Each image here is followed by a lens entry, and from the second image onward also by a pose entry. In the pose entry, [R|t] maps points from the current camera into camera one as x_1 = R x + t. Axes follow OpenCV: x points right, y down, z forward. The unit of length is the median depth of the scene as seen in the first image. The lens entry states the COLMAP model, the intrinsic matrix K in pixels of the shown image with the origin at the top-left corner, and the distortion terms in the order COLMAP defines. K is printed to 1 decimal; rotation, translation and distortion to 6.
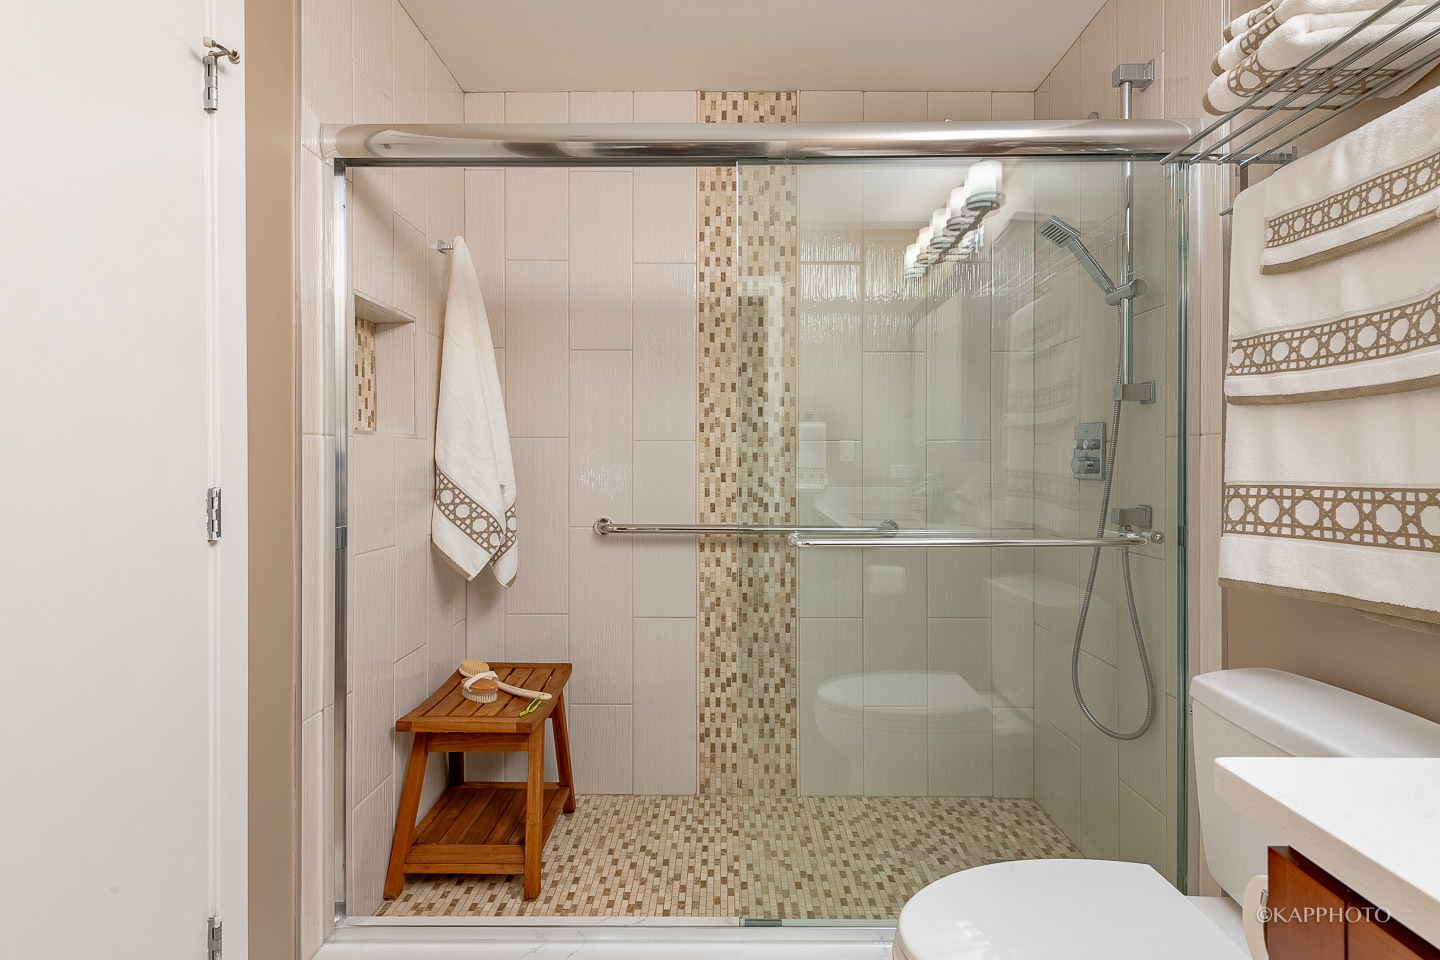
lens RADIAL K [[694.3, 0, 677.3], [0, 694.3, 459.7], [0, 0, 1]] dist [0.018544, -0.008716]
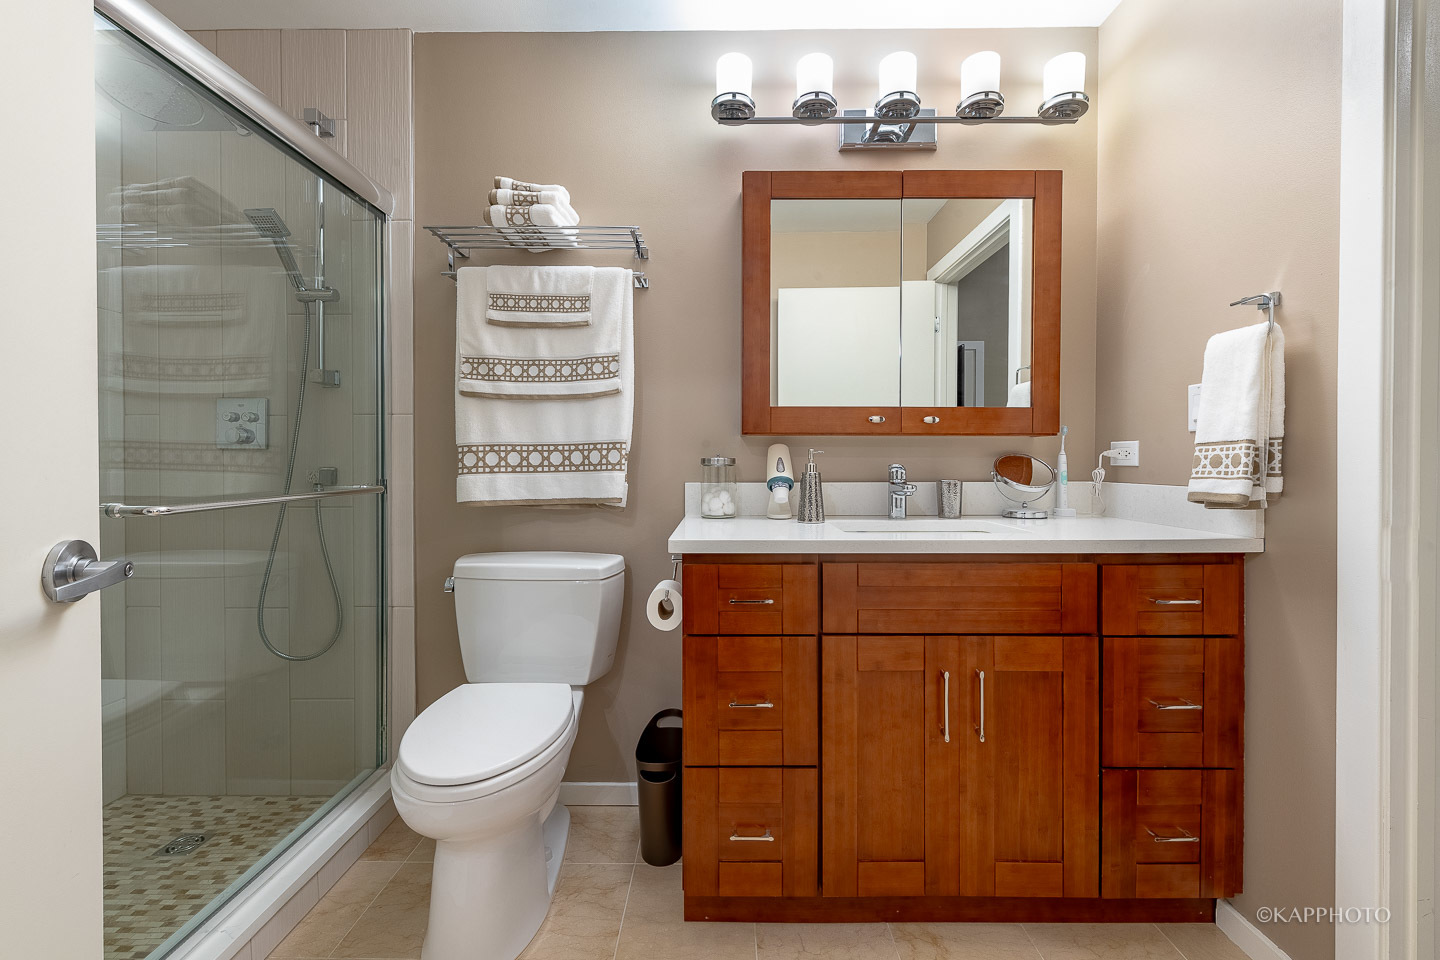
lens RADIAL K [[624.7, 0, 741.8], [0, 624.7, 460.5], [0, 0, 1]] dist [0.001361, -0.000143]
pose [[-0.073570, -0.002329, 0.997287, -0.485921], [-0.002803, 0.999994, 0.002129, 0.045360], [-0.997286, -0.002639, -0.073577, 0.311357]]
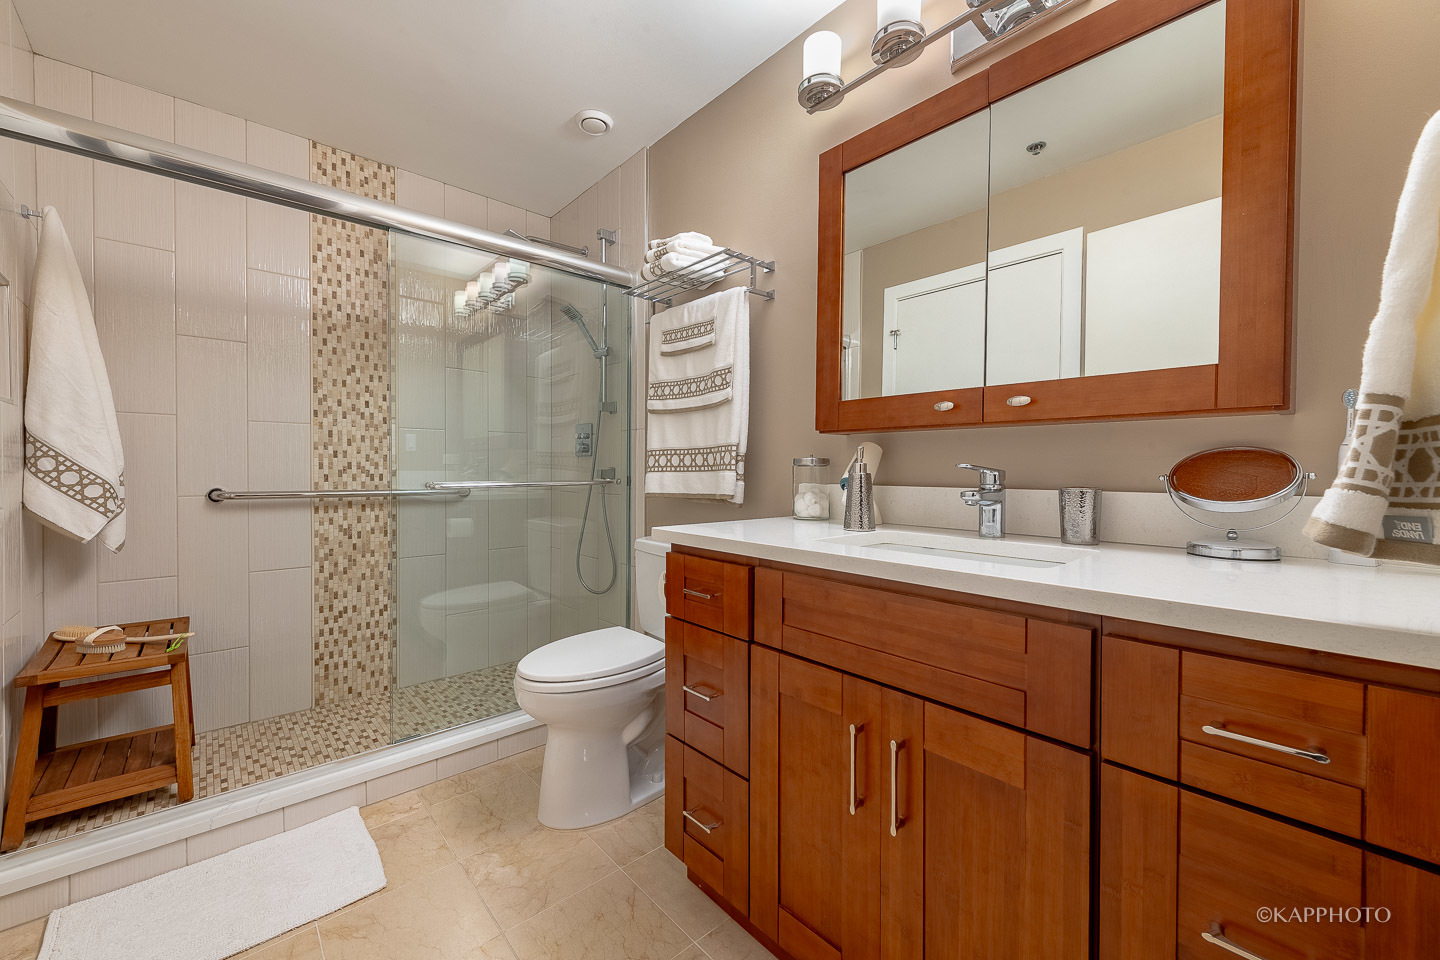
lens RADIAL K [[594.4, 0, 681.1], [0, 594.4, 468.9], [0, 0, 1]] dist [0.011522, -0.005869]
pose [[0.735755, -0.001053, 0.677247, -0.259196], [-0.003622, 0.999978, 0.005489, 0.055956], [-0.677238, -0.006492, 0.735735, -0.284532]]
